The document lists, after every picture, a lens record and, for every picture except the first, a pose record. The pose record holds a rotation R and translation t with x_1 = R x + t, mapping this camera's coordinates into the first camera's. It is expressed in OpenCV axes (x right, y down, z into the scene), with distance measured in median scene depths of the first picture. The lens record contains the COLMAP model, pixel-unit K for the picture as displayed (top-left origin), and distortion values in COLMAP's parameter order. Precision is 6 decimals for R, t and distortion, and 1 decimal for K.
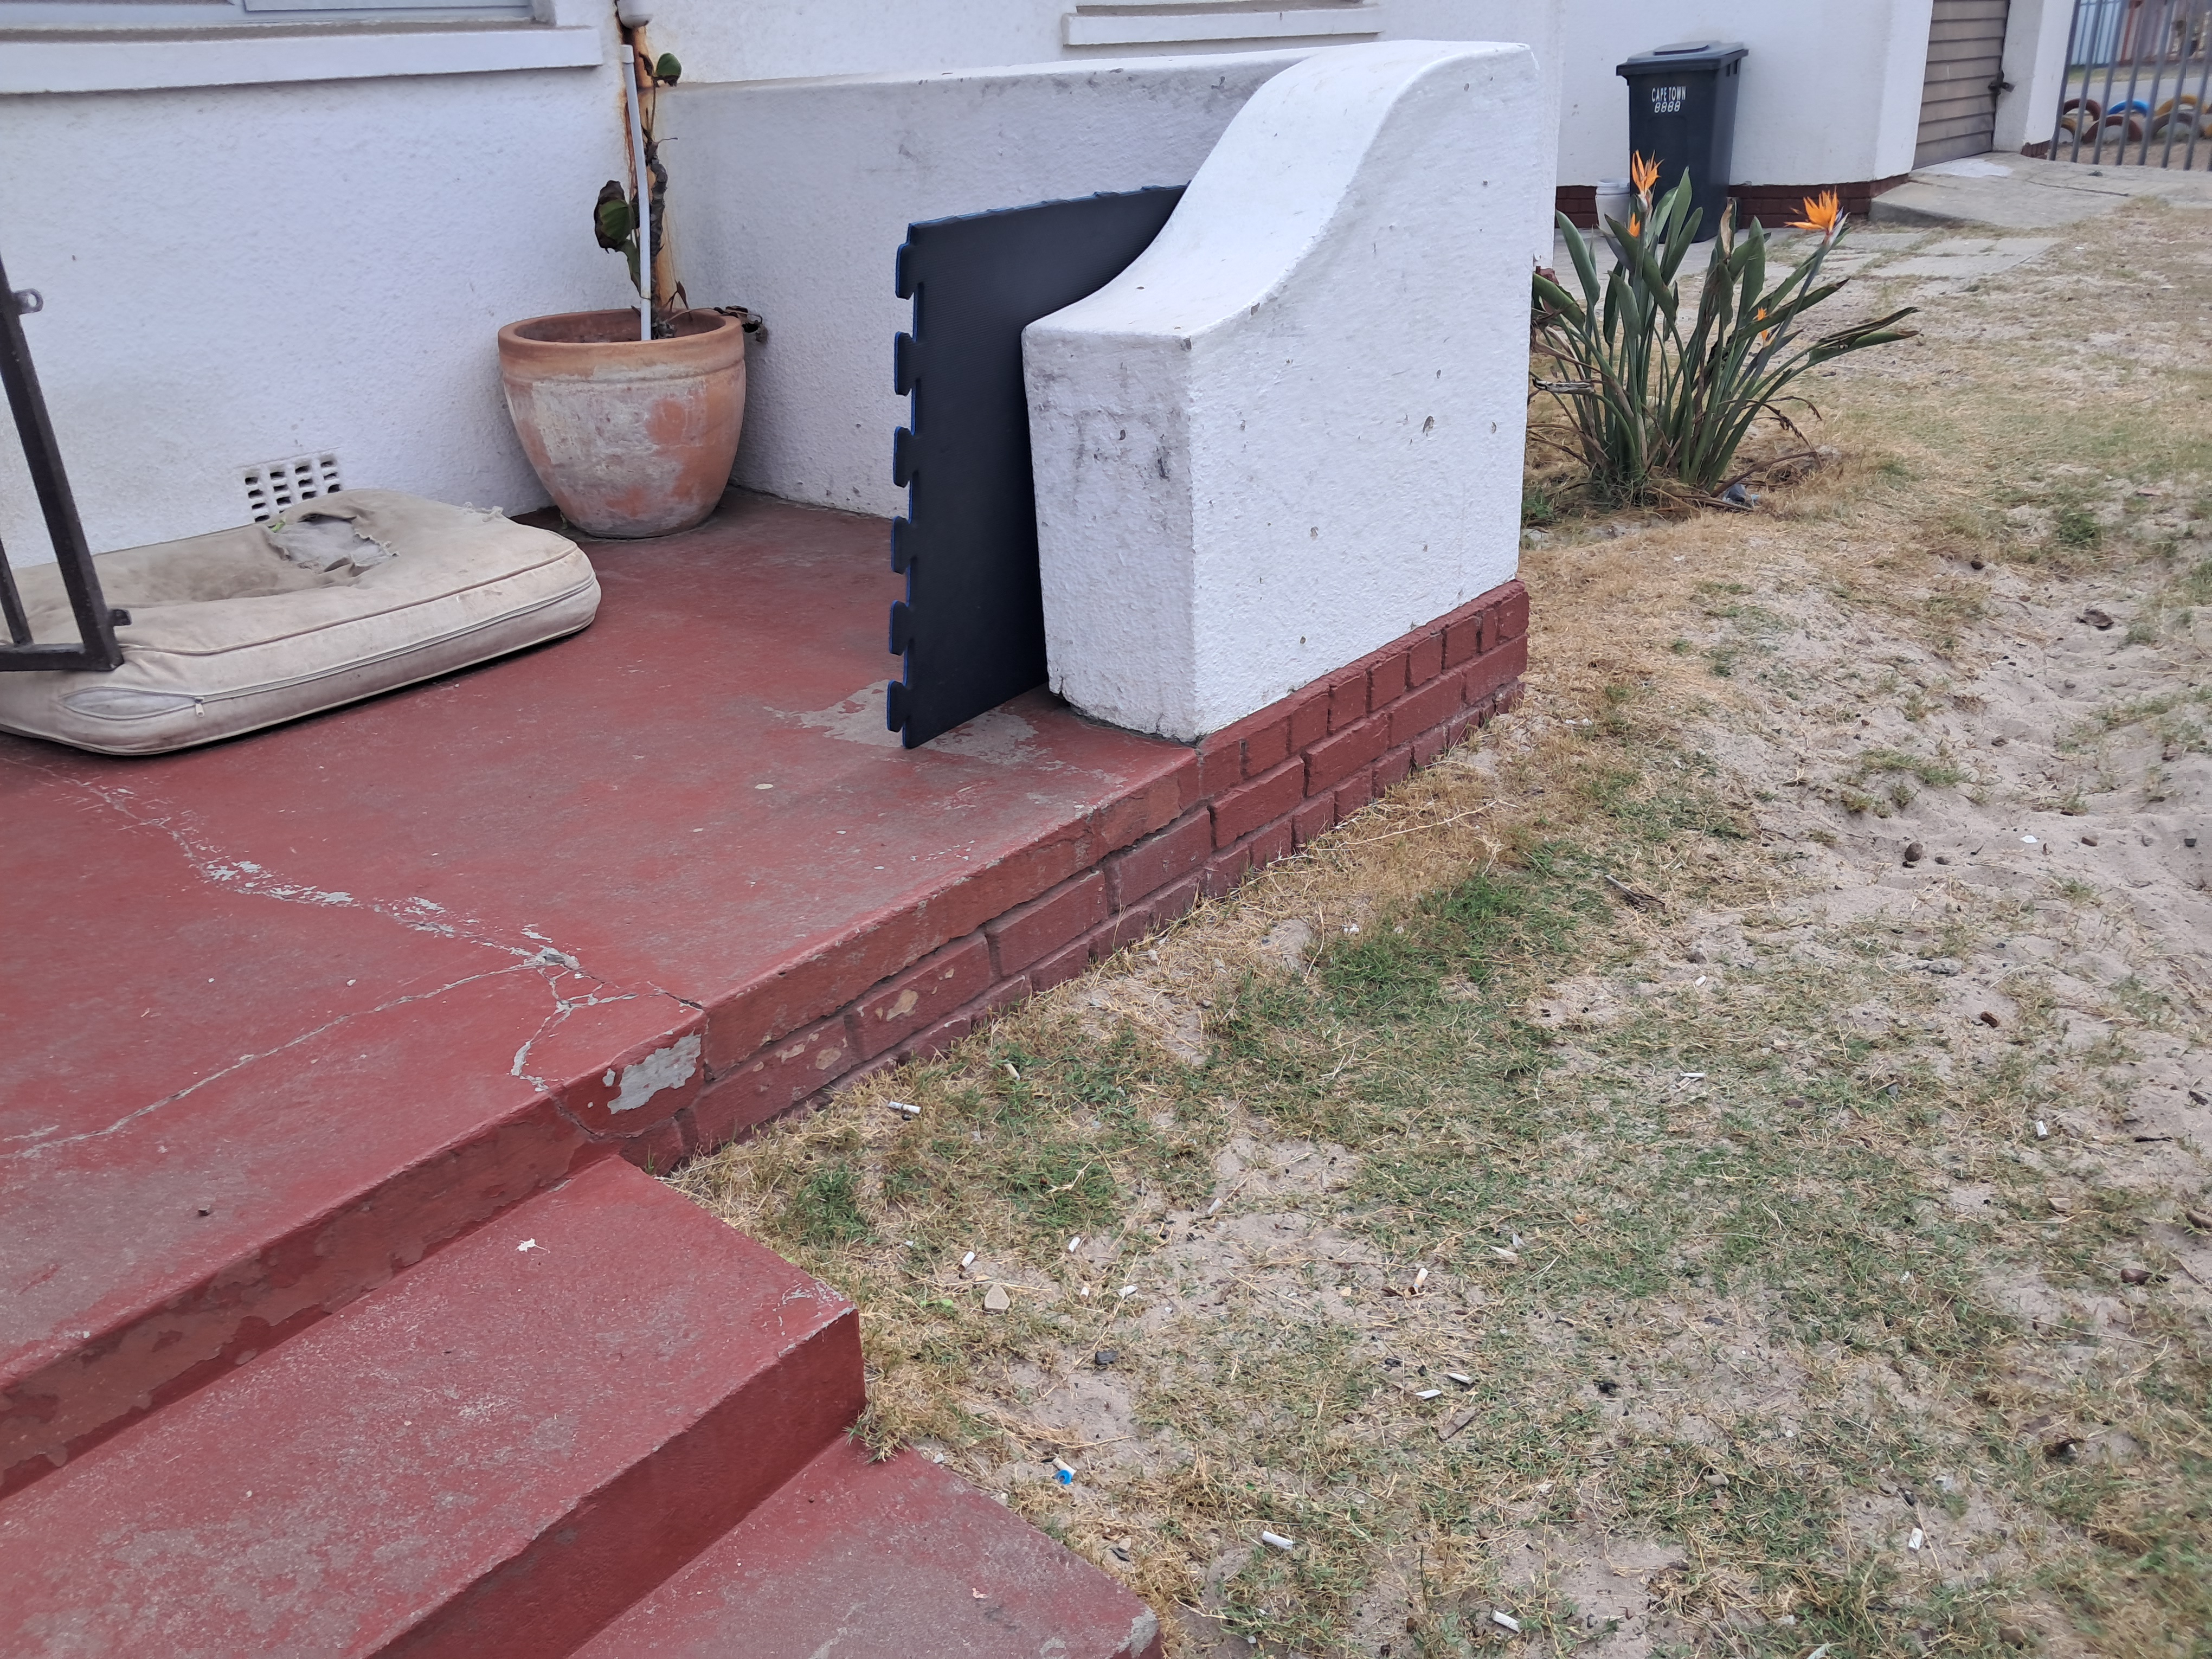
lens RADIAL K [[1768.6, 0, 1096.4], [0, 1768.6, 865.3], [0, 0, 1]] dist [0.011128, -0.015049]
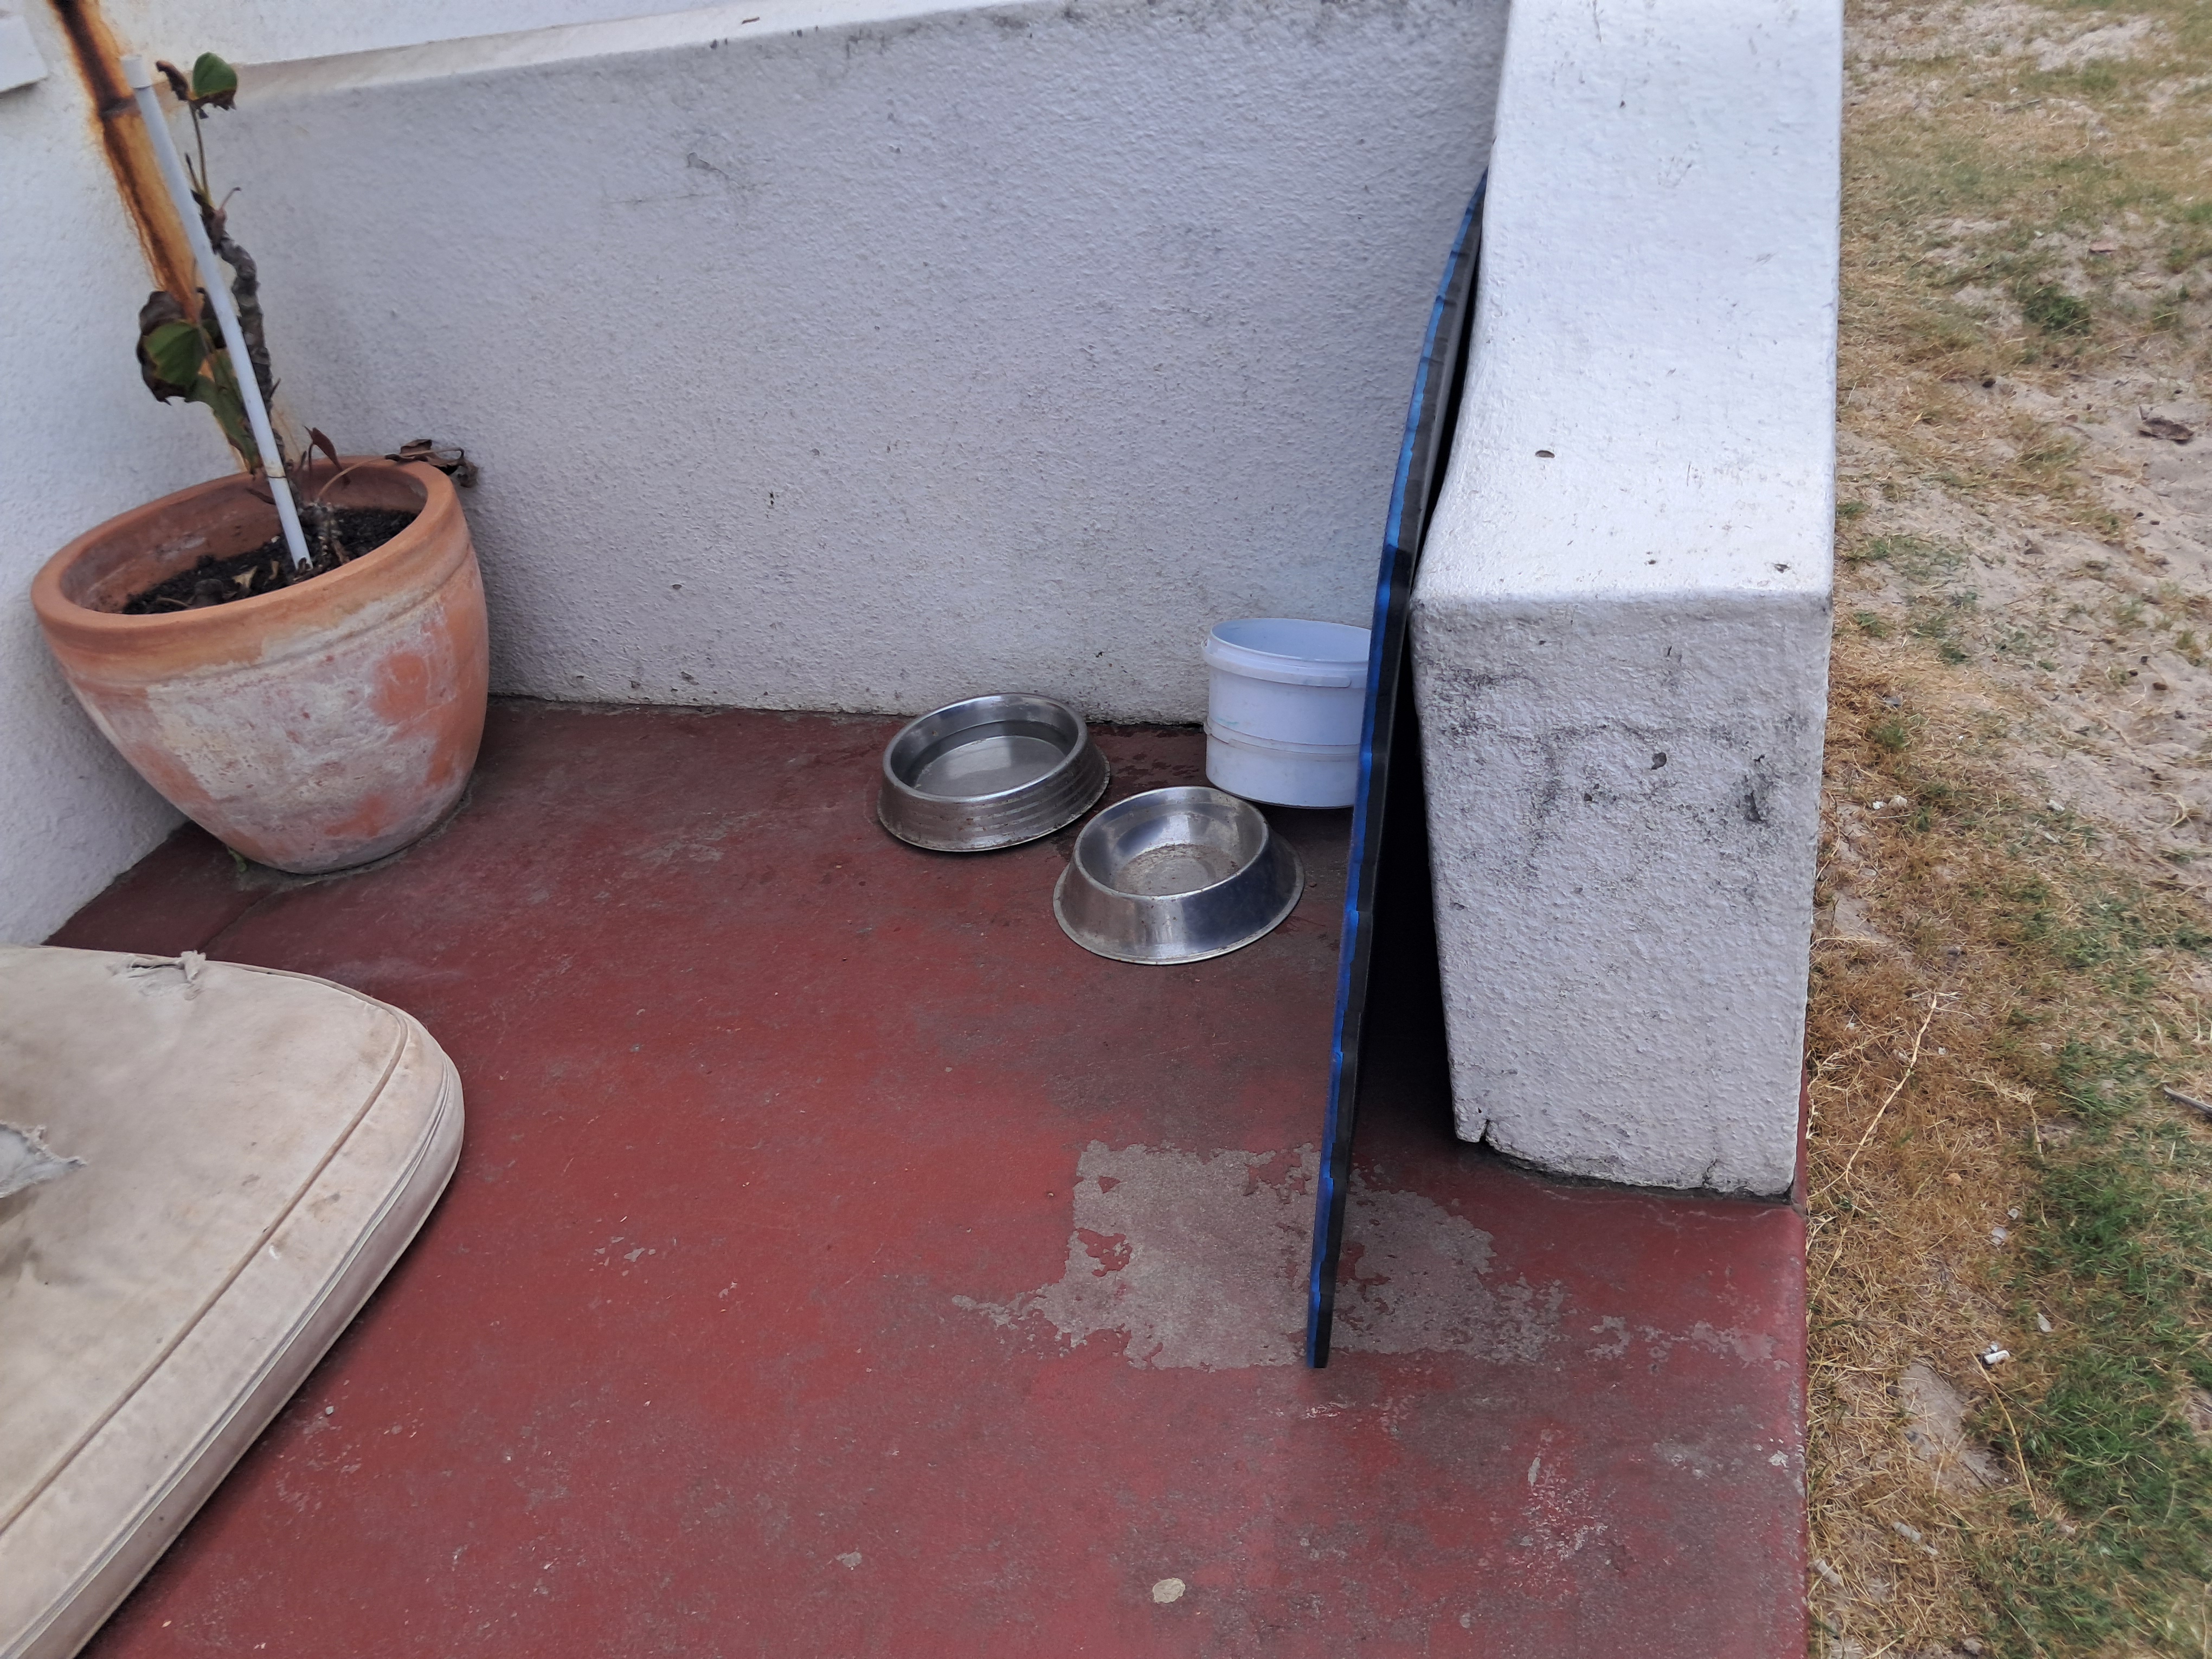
lens RADIAL K [[1768.6, 0, 1103.7], [0, 1768.6, 837.9], [0, 0, 1]] dist [0.011128, -0.015049]
pose [[0.926416, -0.283032, 0.248285, -0.189717], [0.253251, 0.956423, 0.145326, -0.232819], [-0.278597, -0.071754, 0.957724, 0.366962]]
